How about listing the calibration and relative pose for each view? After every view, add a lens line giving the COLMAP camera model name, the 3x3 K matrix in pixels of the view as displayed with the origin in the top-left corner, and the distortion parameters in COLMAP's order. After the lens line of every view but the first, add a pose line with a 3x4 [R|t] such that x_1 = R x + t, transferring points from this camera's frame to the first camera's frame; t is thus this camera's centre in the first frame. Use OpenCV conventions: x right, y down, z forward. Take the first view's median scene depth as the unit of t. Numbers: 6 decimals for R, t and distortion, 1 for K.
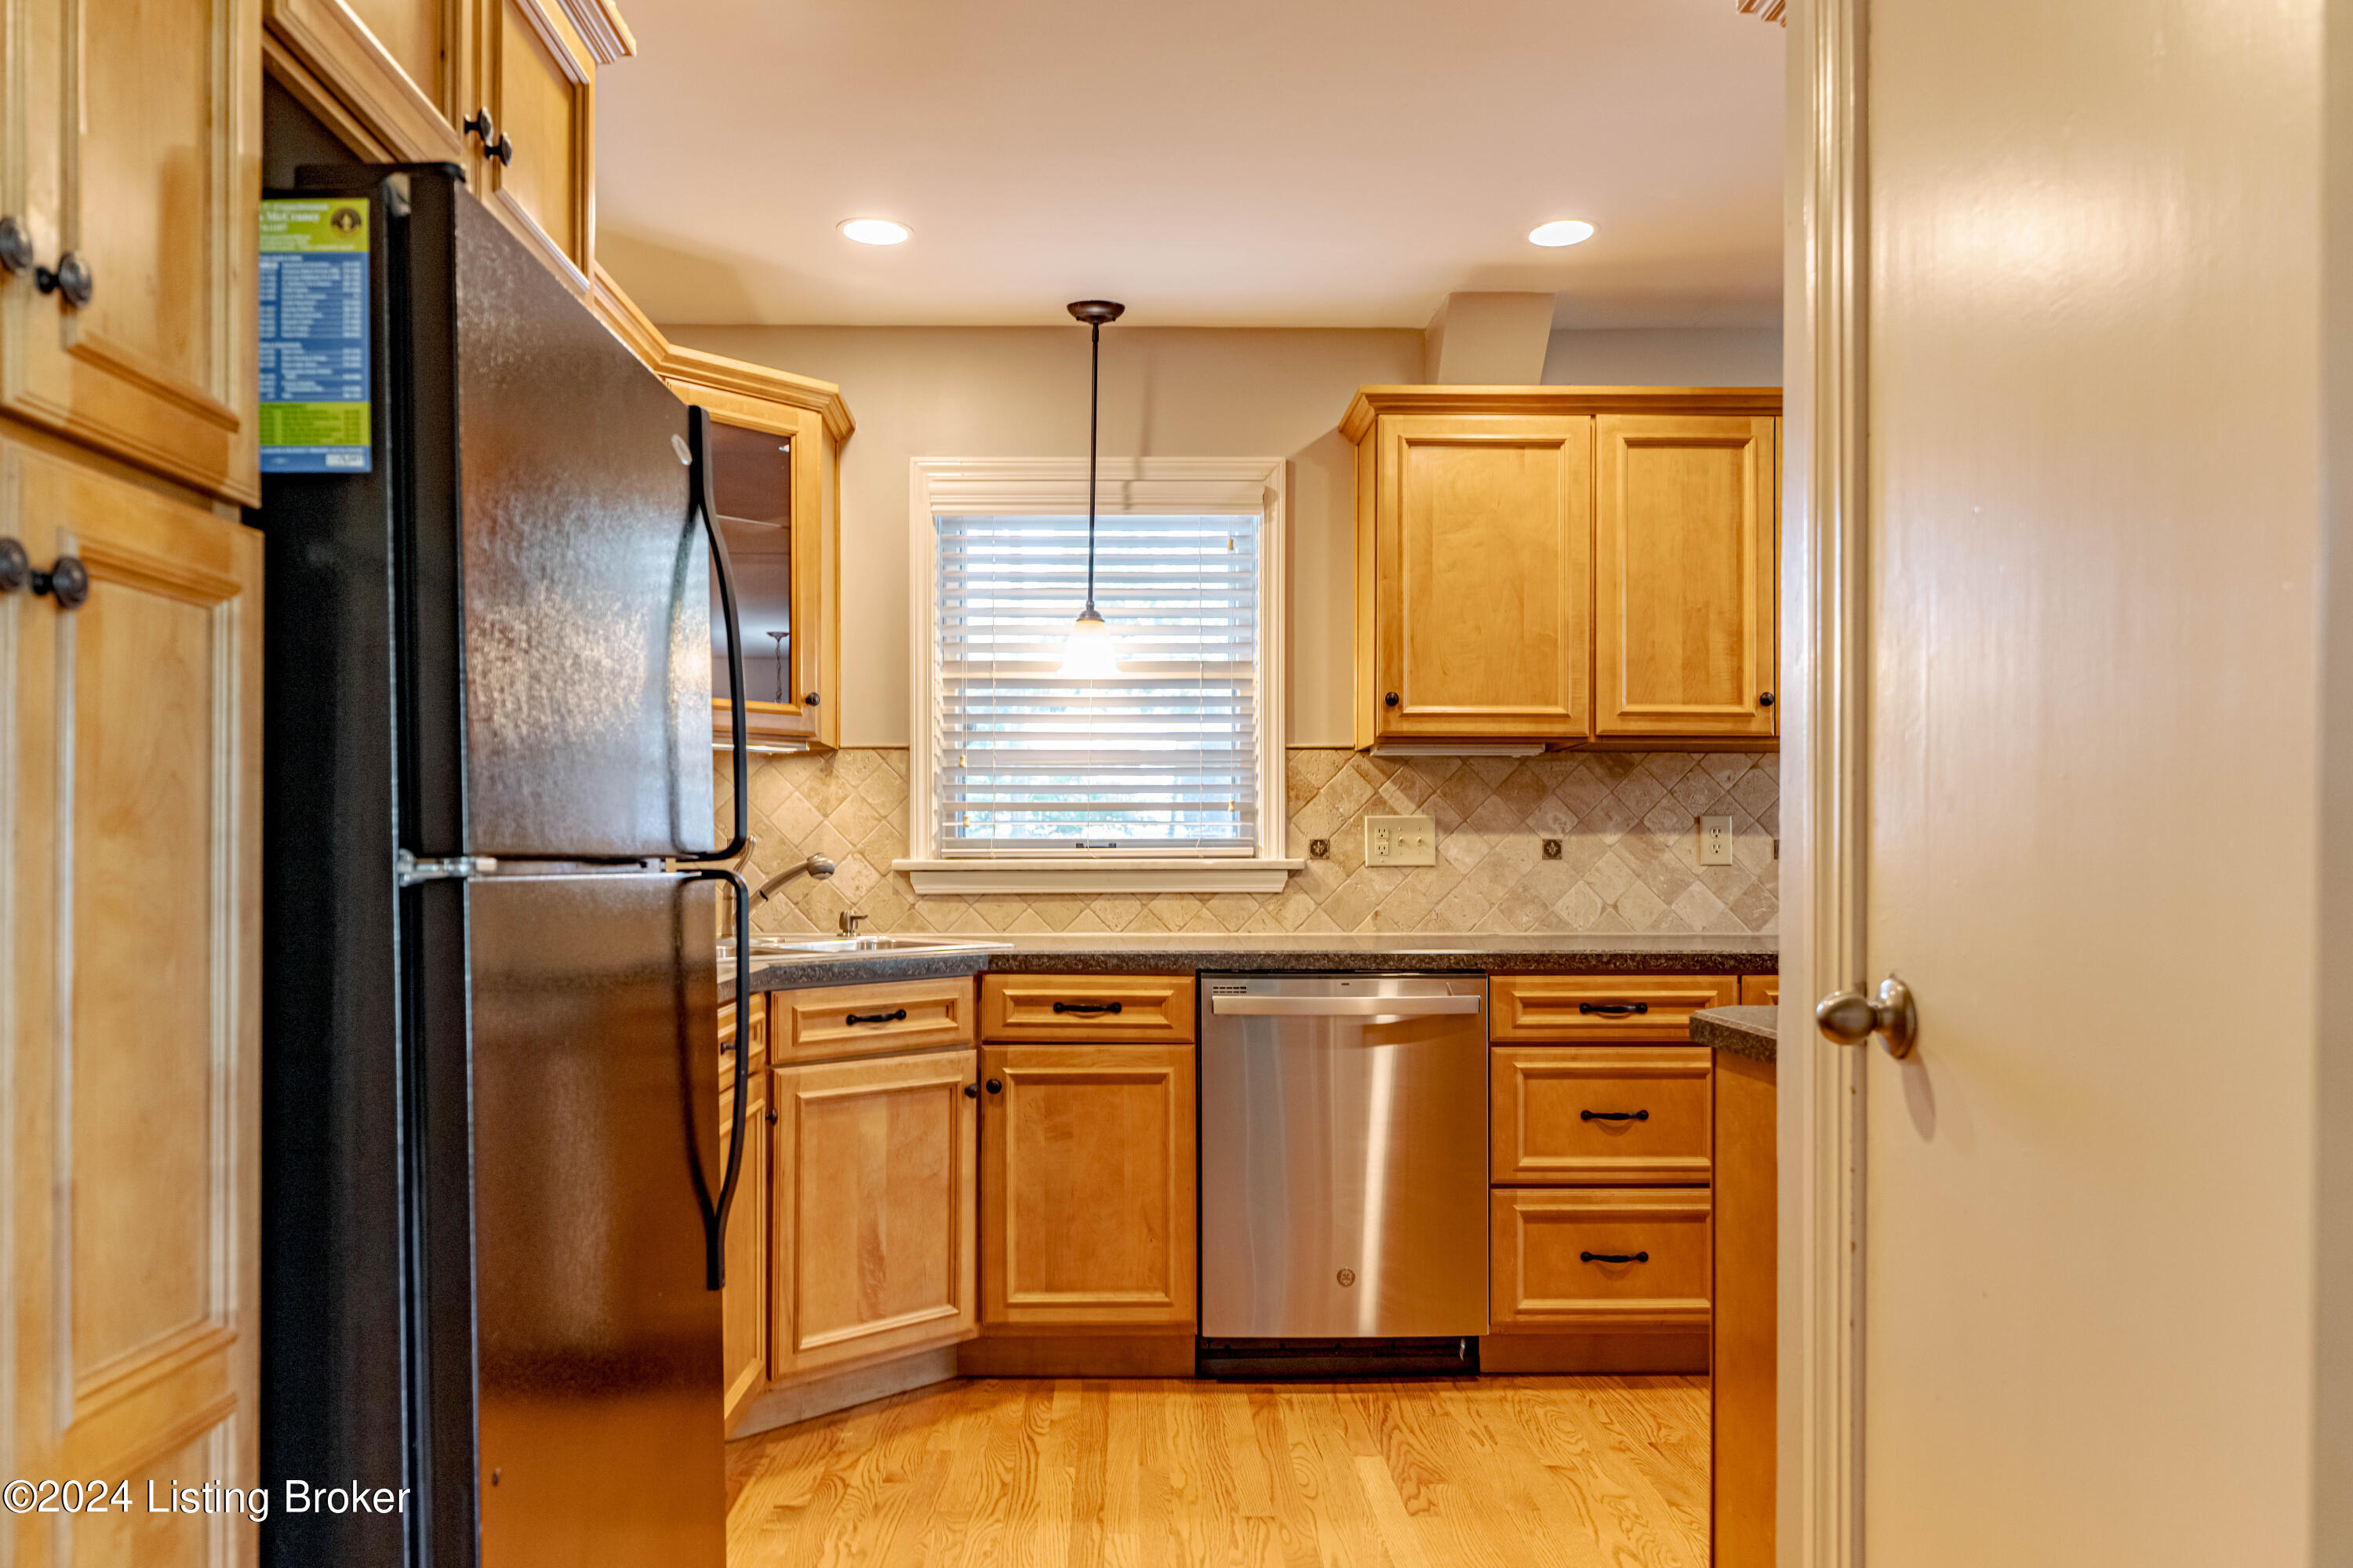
lens RADIAL K [[1710.2, 0, 1172.4], [0, 1710.2, 858.2], [0, 0, 1]] dist [-0.001775, -0.000118]
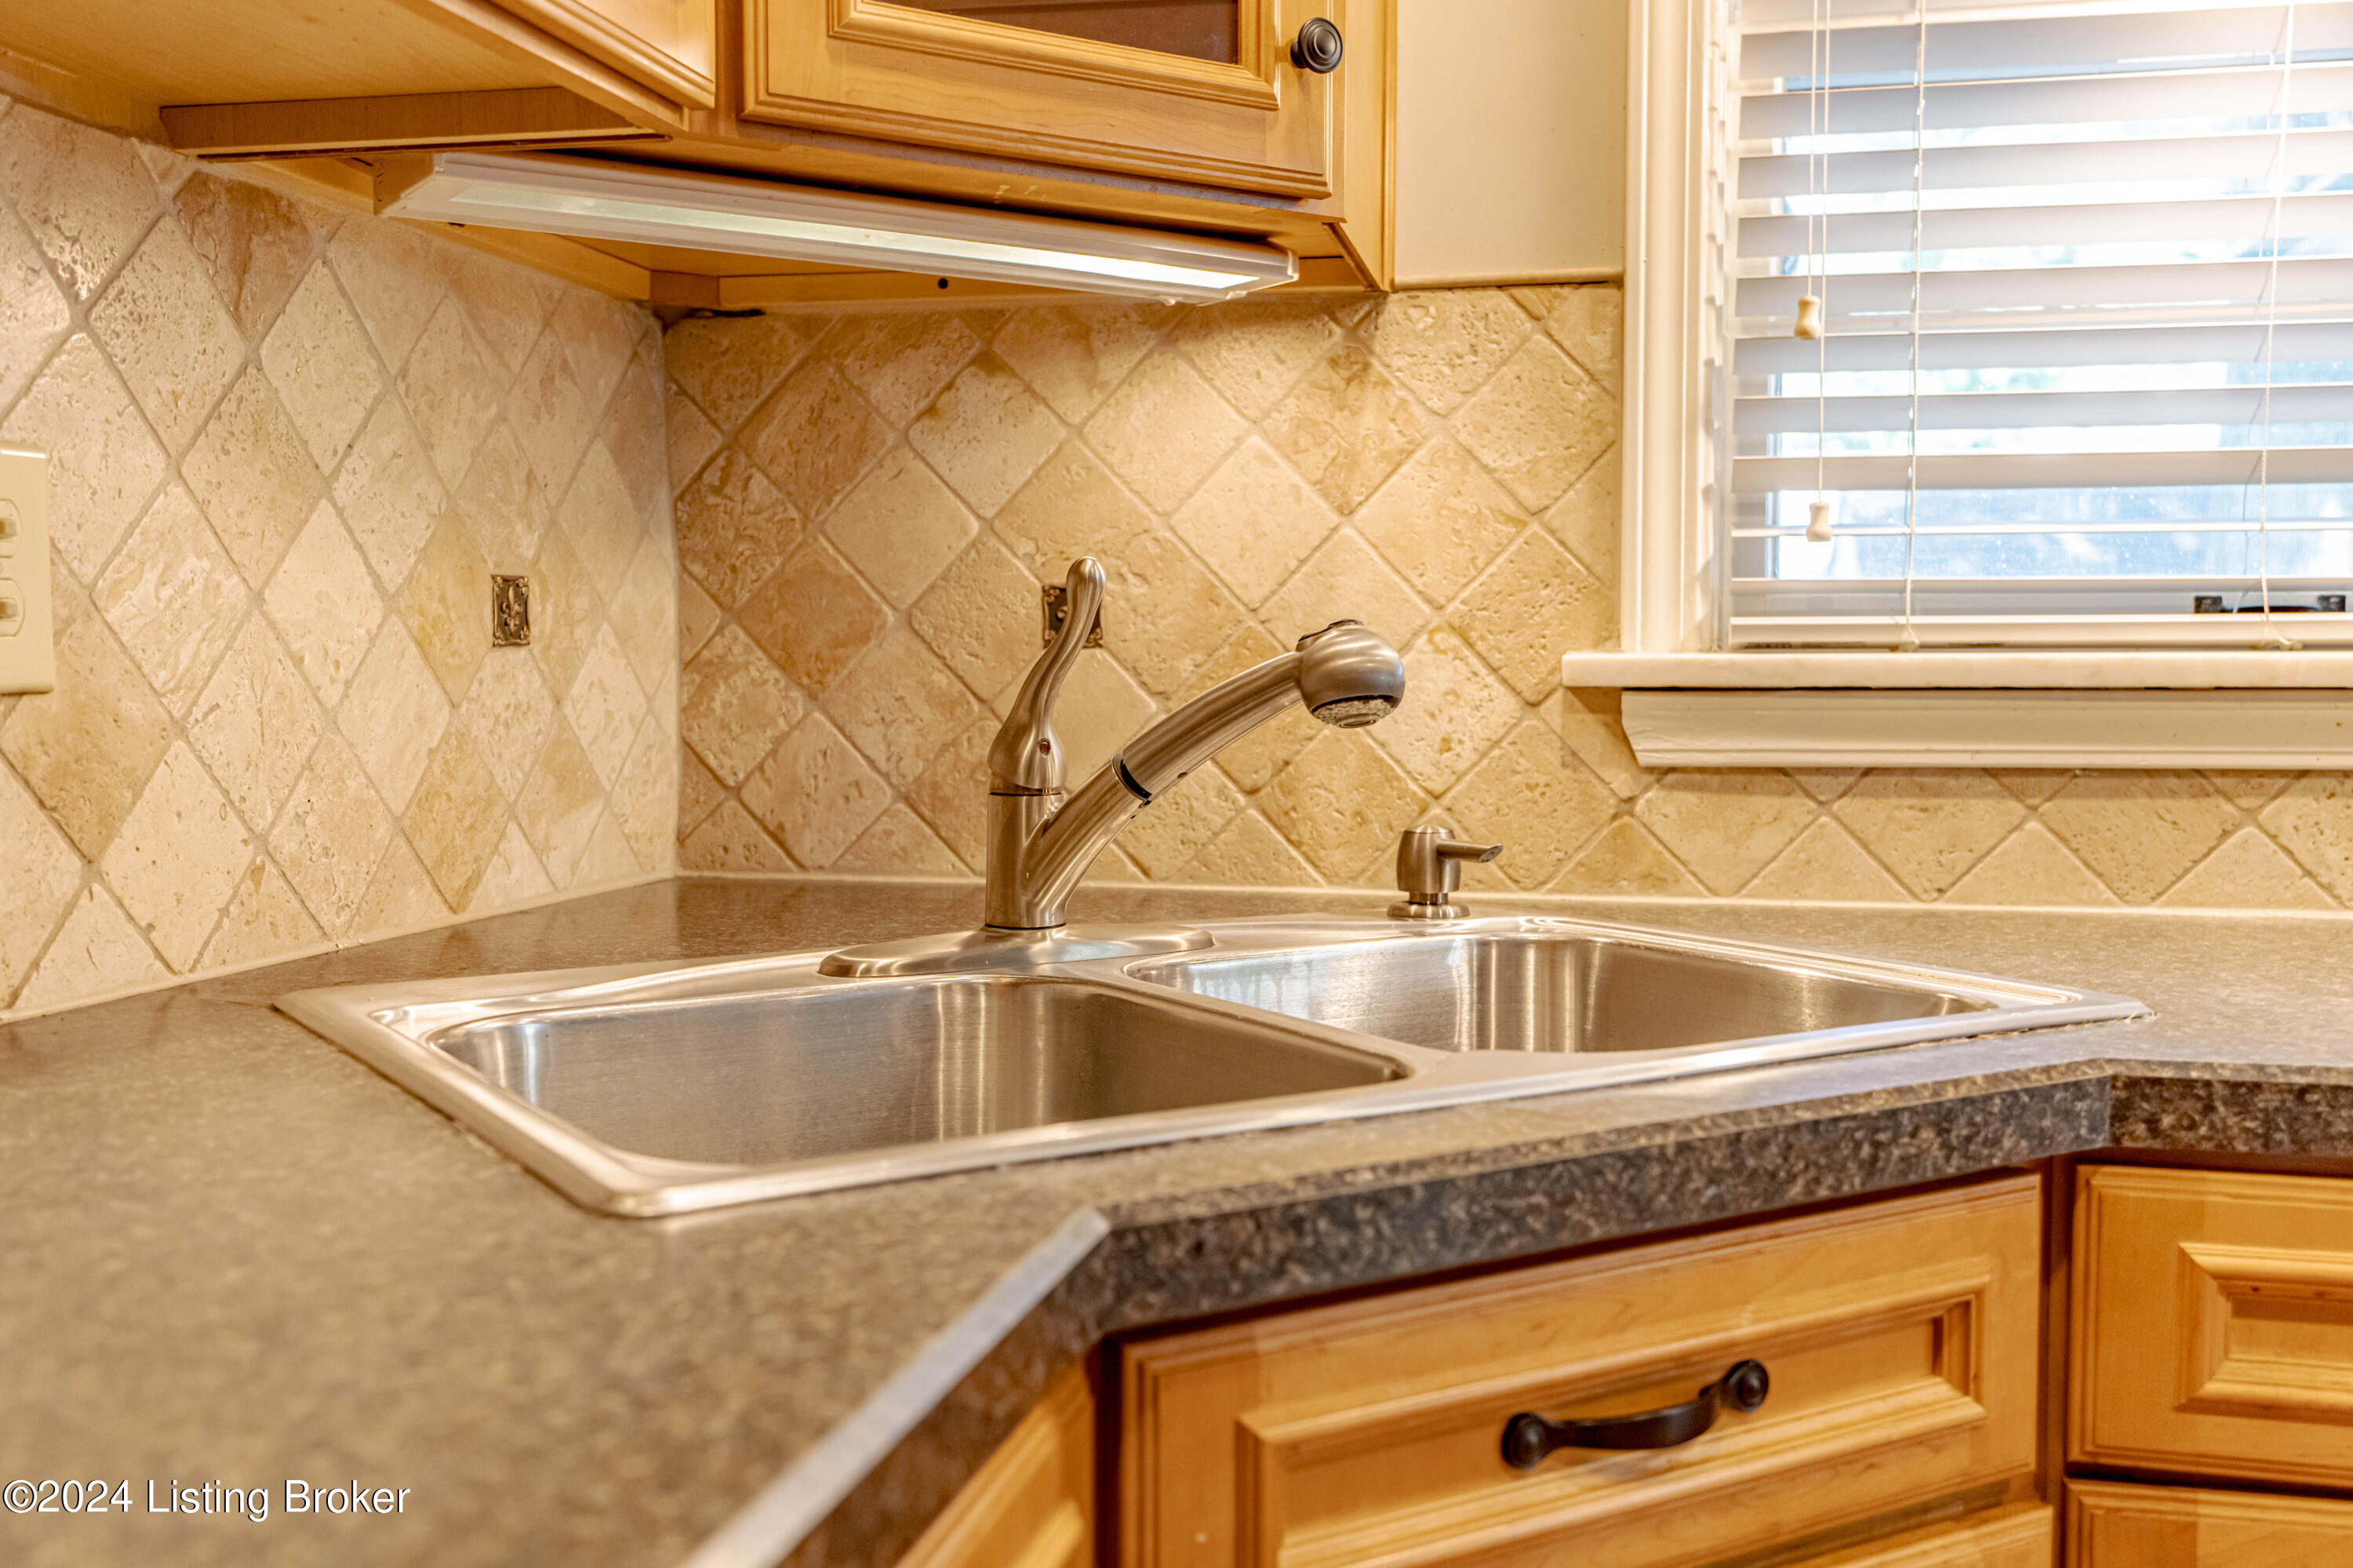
lens RADIAL K [[2316.7, 0, 1176.5], [0, 2316.7, 784.0], [0, 0, 1]] dist [0.002847, 0.000623]
pose [[0.969530, 0.014466, -0.244544, -0.129183], [-0.001929, 0.998675, 0.051427, 0.003200], [0.244964, -0.049388, 0.968273, 0.583607]]
